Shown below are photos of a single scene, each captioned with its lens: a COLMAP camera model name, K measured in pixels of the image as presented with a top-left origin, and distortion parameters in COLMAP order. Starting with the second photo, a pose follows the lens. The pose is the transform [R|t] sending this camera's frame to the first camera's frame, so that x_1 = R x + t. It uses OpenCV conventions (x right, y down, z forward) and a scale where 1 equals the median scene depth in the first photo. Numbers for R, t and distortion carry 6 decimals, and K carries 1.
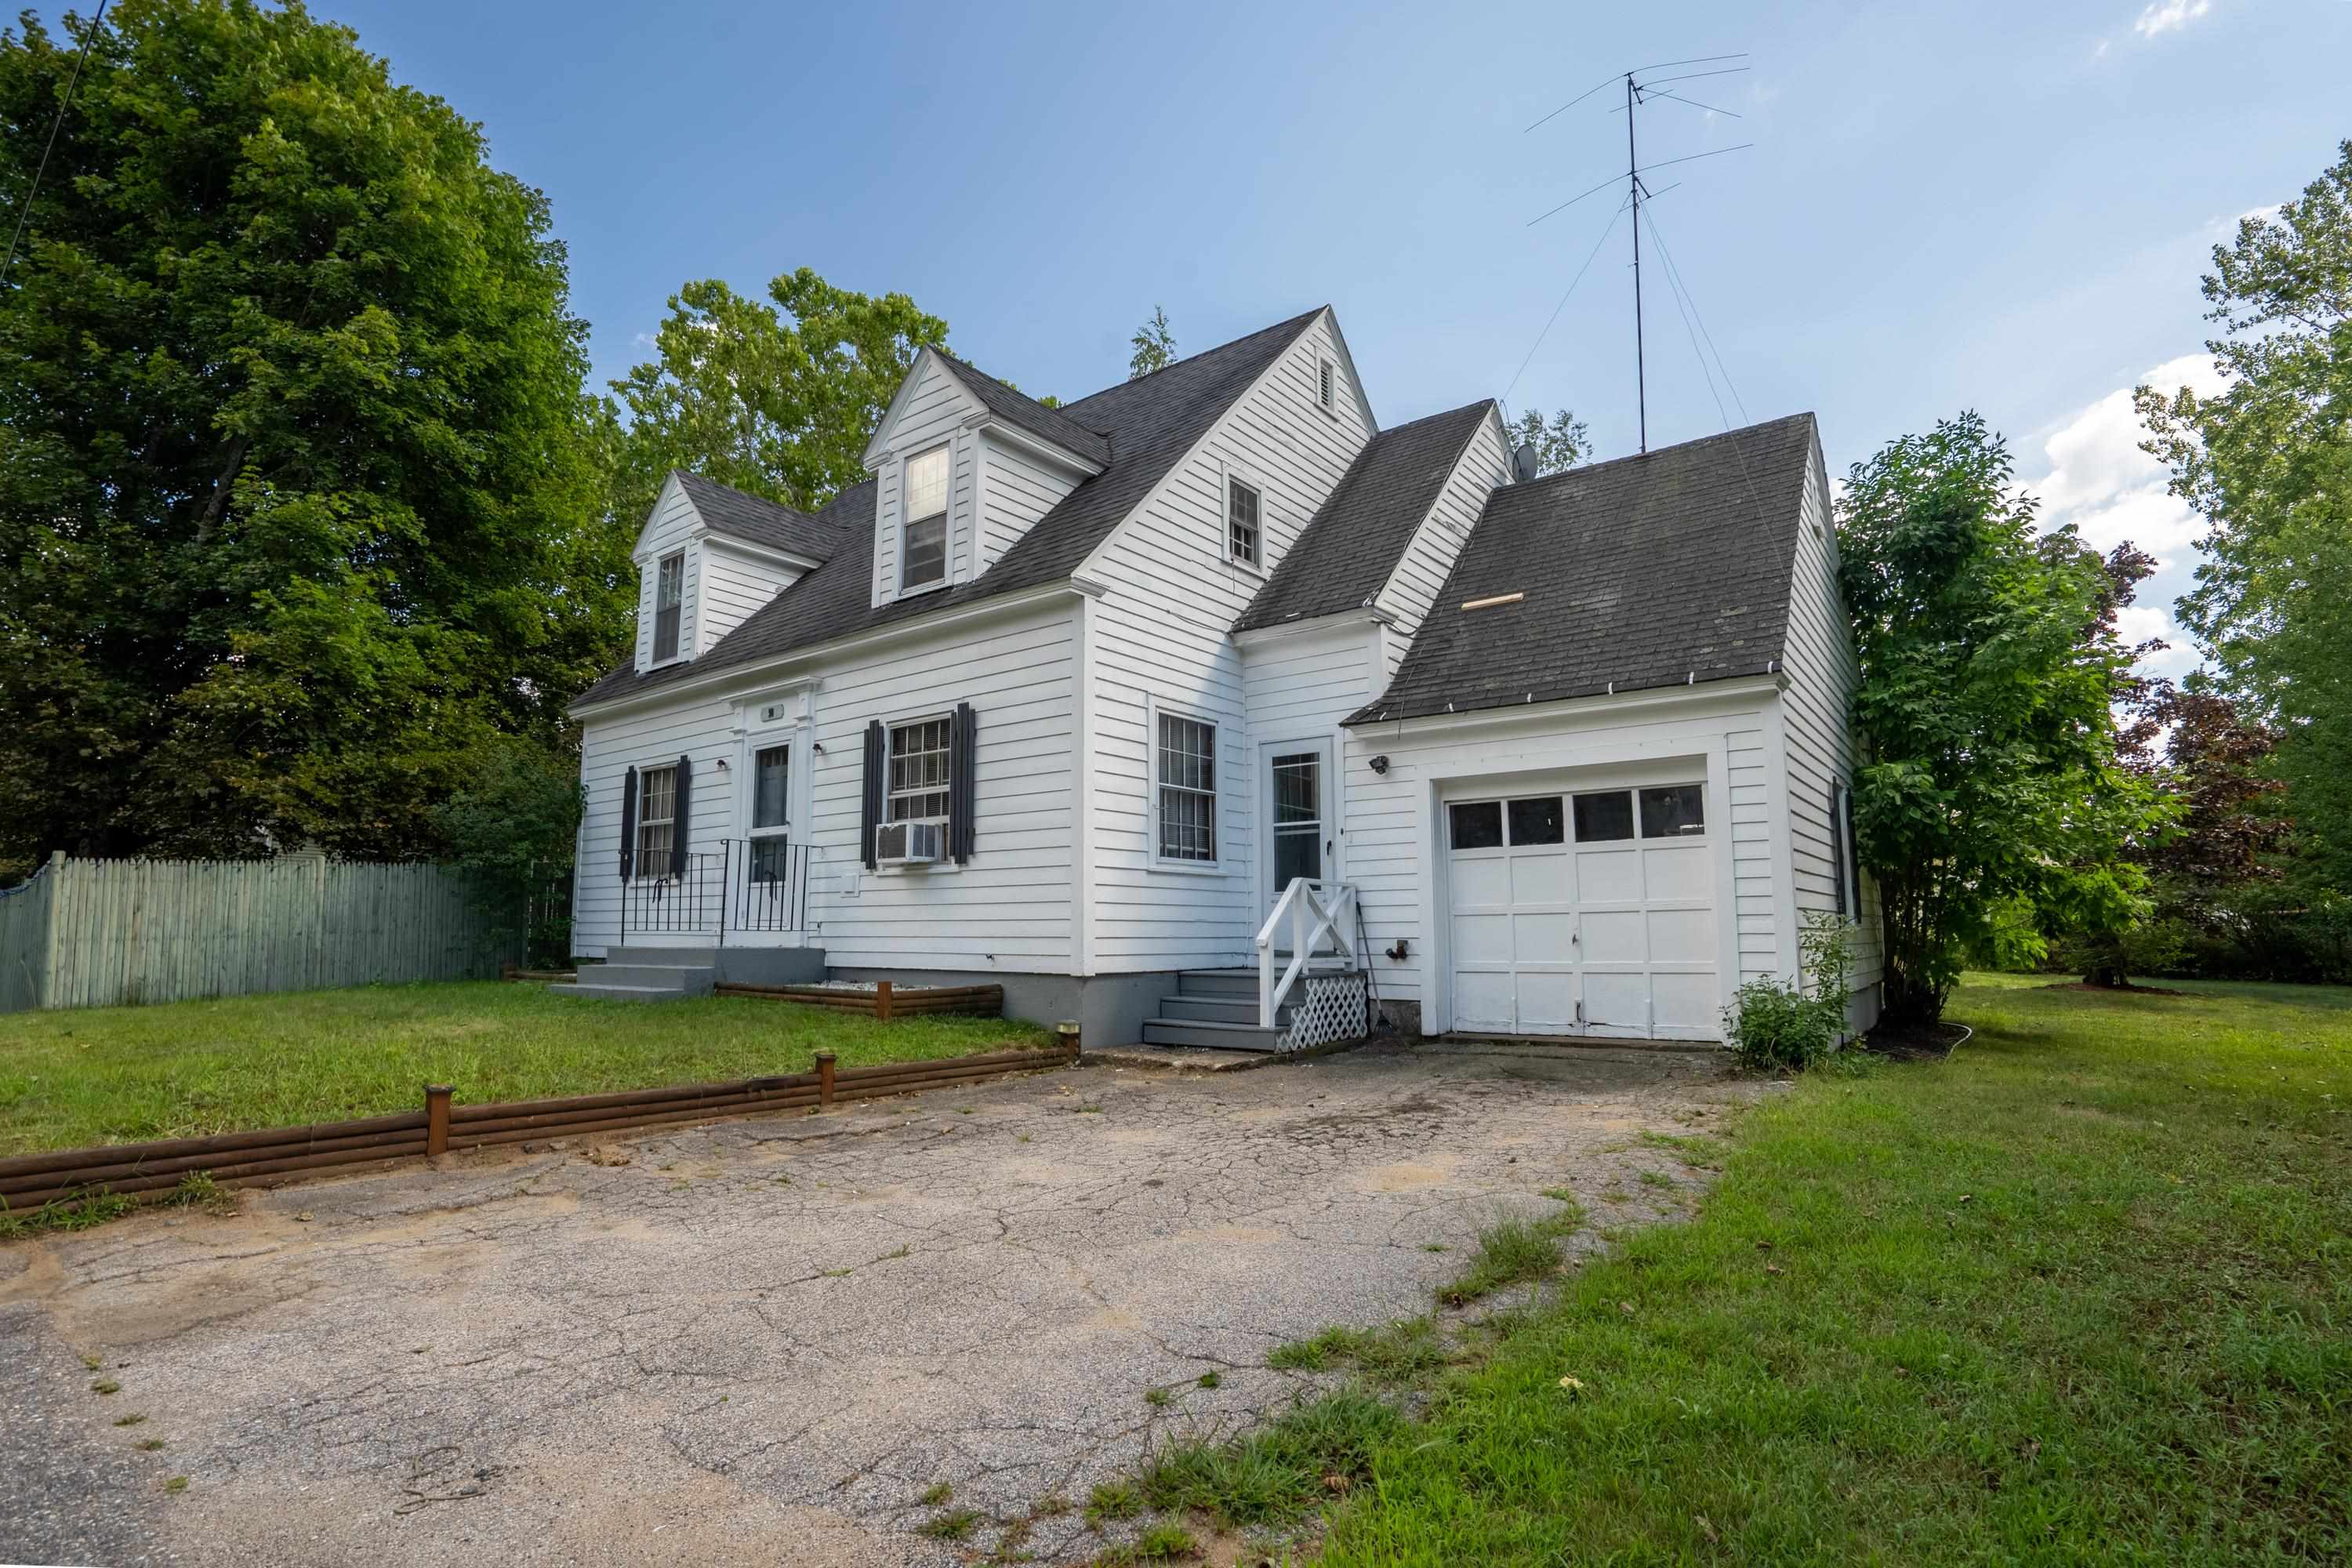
lens RADIAL K [[1075.3, 0, 1175.9], [0, 1075.3, 796.6], [0, 0, 1]] dist [-0.025323, 0.005322]
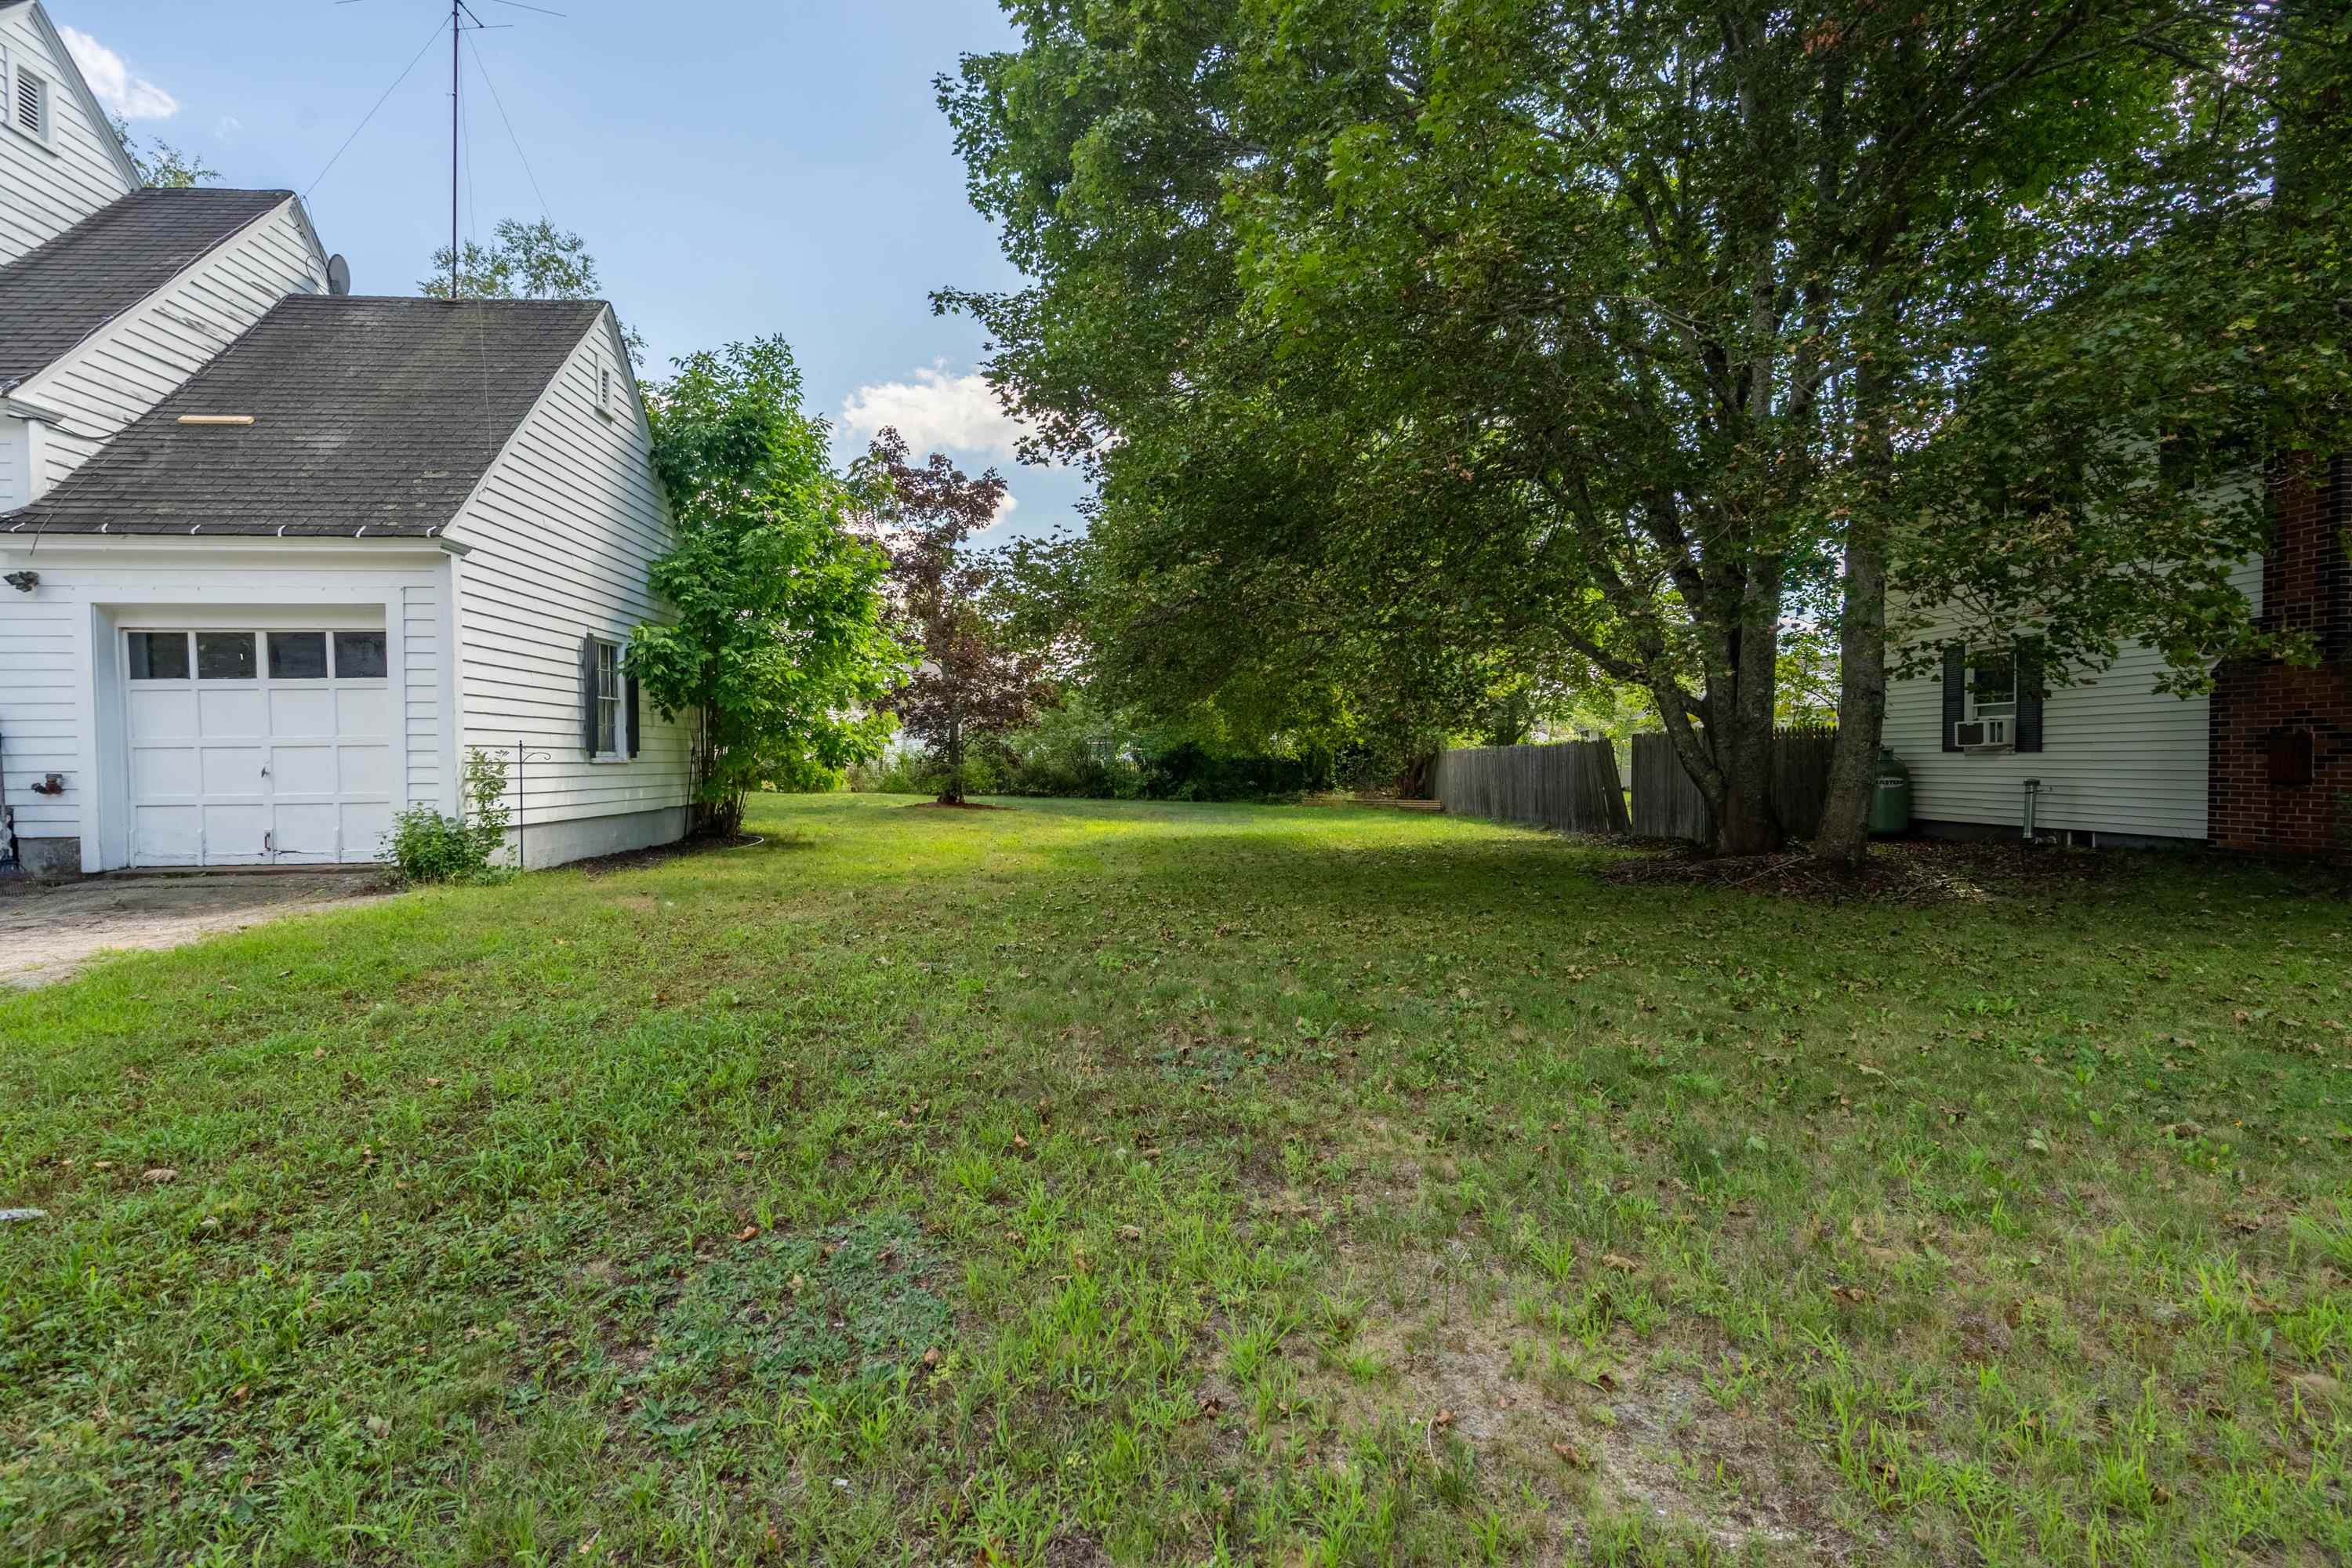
lens RADIAL K [[1075.3, 0, 1168.8], [0, 1075.3, 787.8], [0, 0, 1]] dist [-0.025323, 0.005322]
pose [[0.746866, -0.018230, 0.664725, 0.302549], [-0.081743, 0.989526, 0.118981, -0.039986], [-0.659931, -0.143199, 0.737553, -0.294414]]
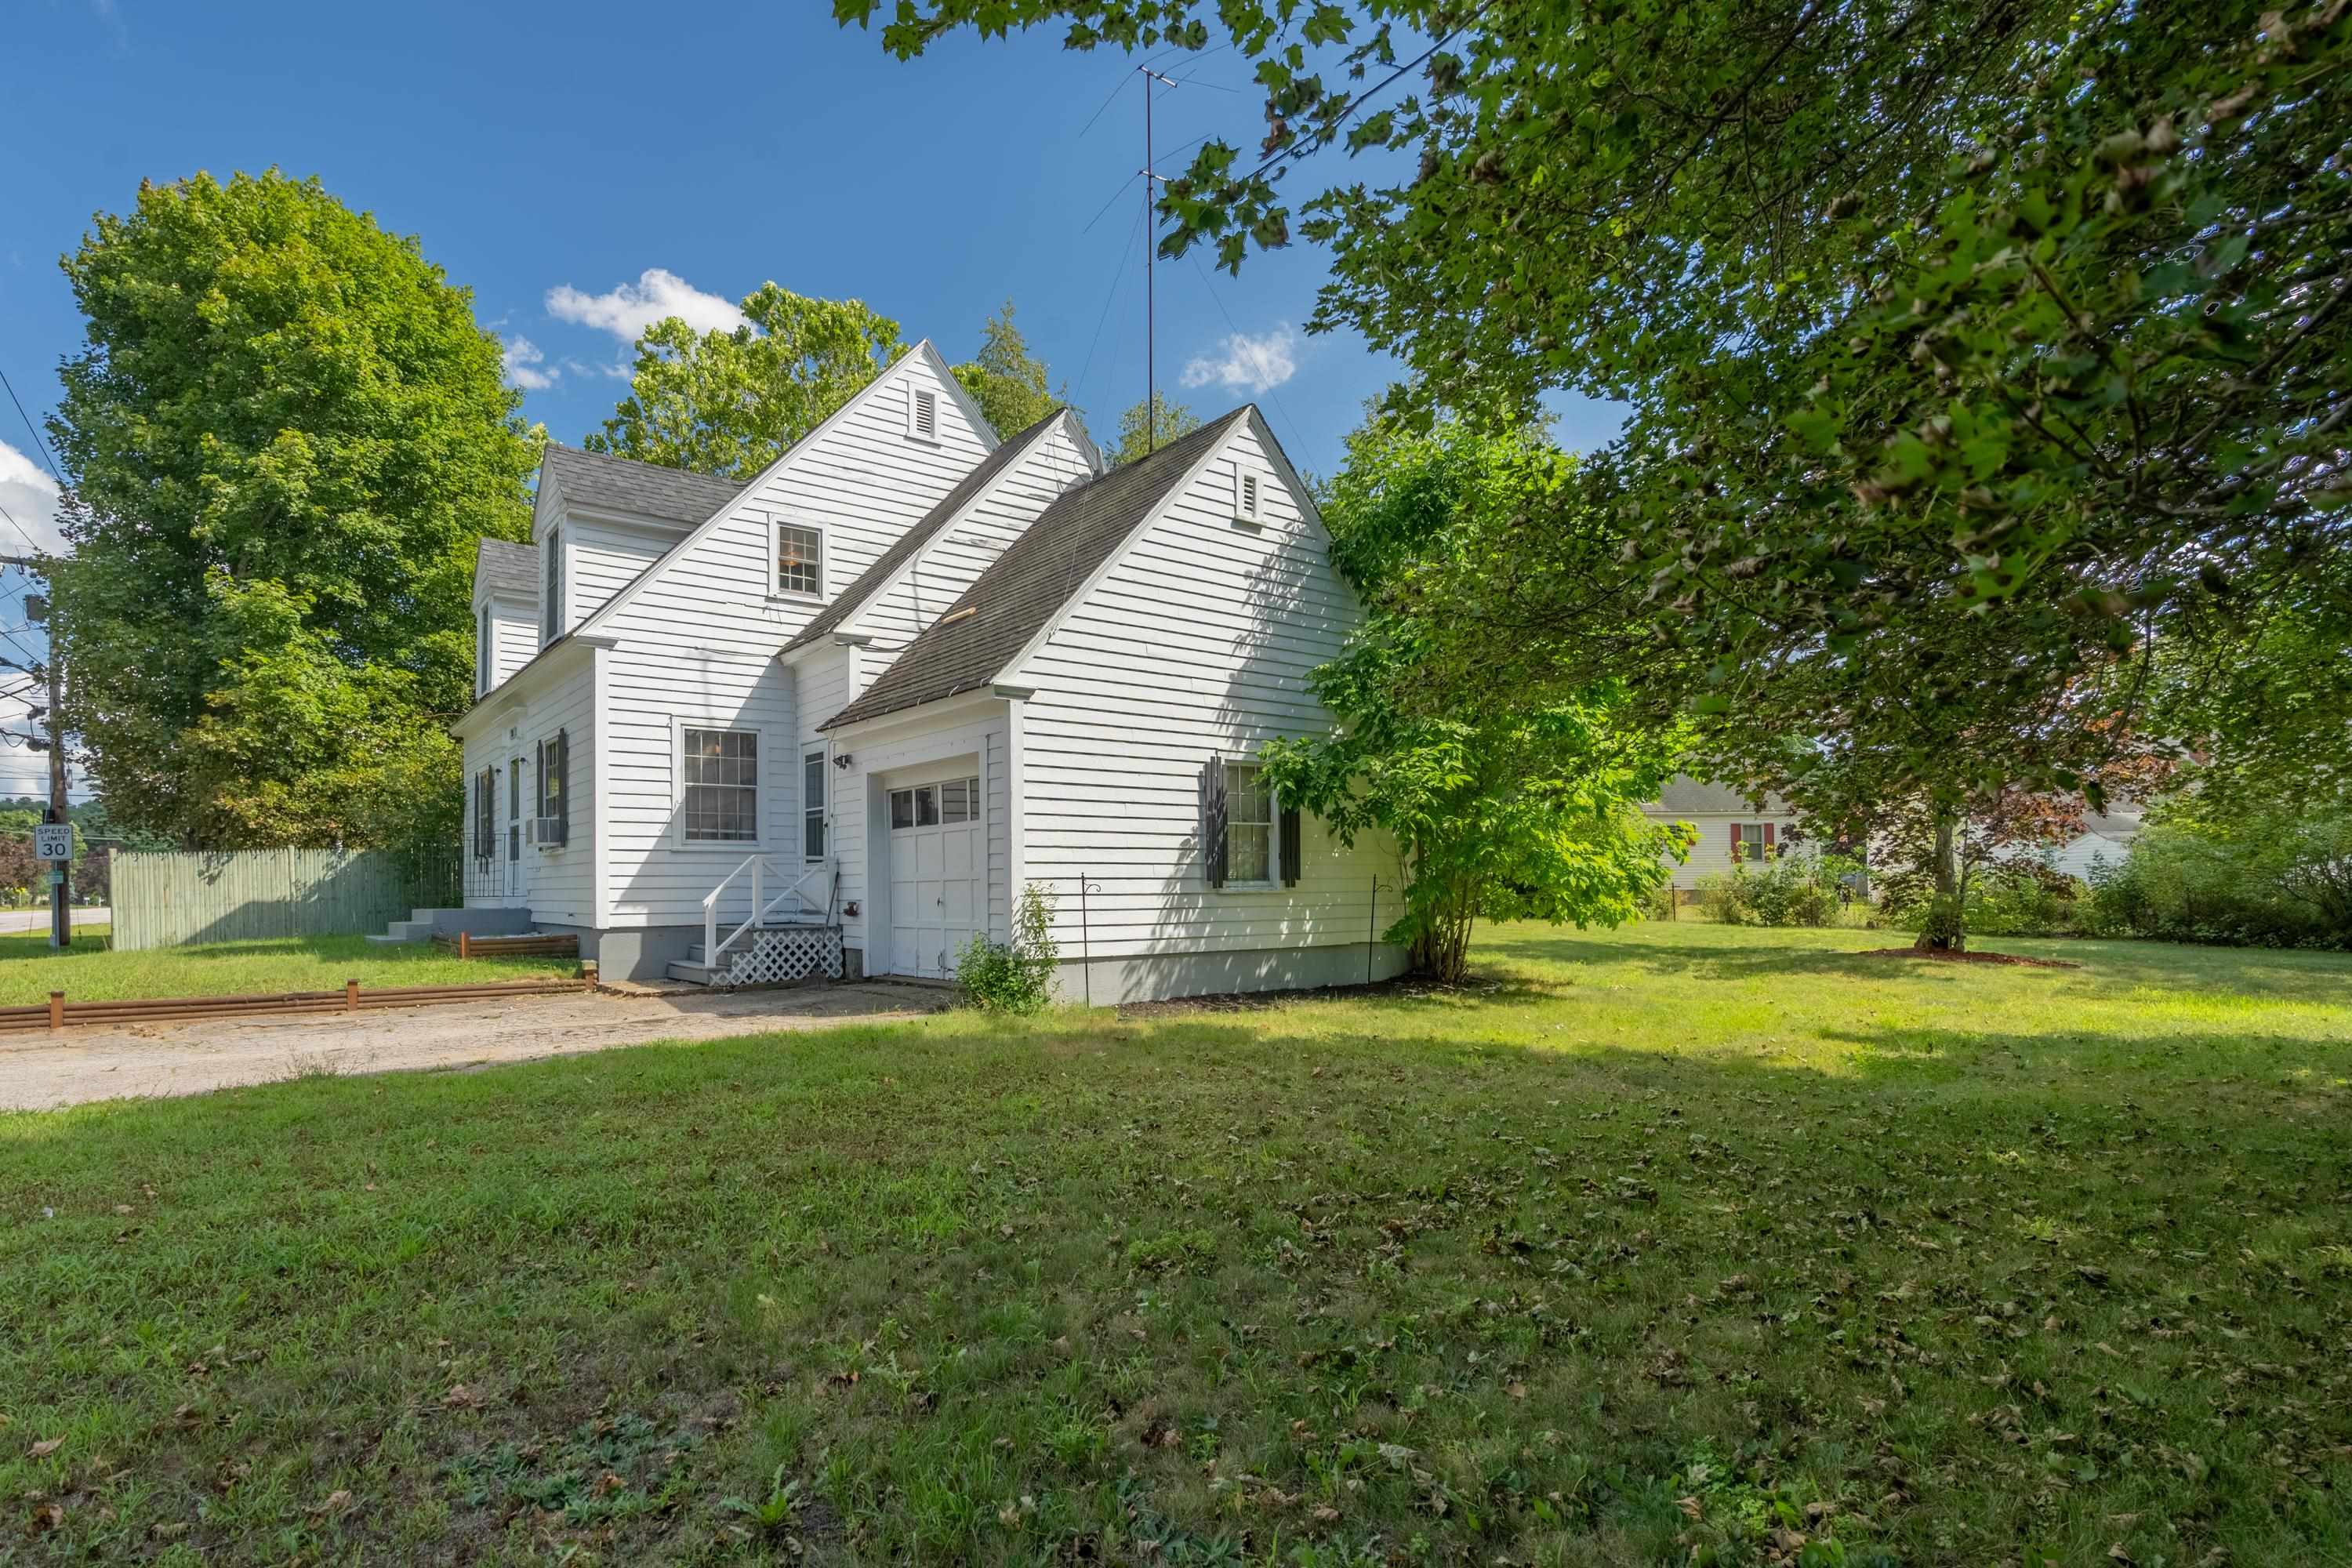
lens RADIAL K [[1135.6, 0, 1127.6], [0, 1135.6, 865.5], [0, 0, 1]] dist [0.025360, 0.001173]
pose [[0.954763, -0.011801, -0.297132, 0.851551], [0.043946, 0.993840, 0.101739, -0.029278], [0.294102, -0.110195, 0.949401, -0.160191]]
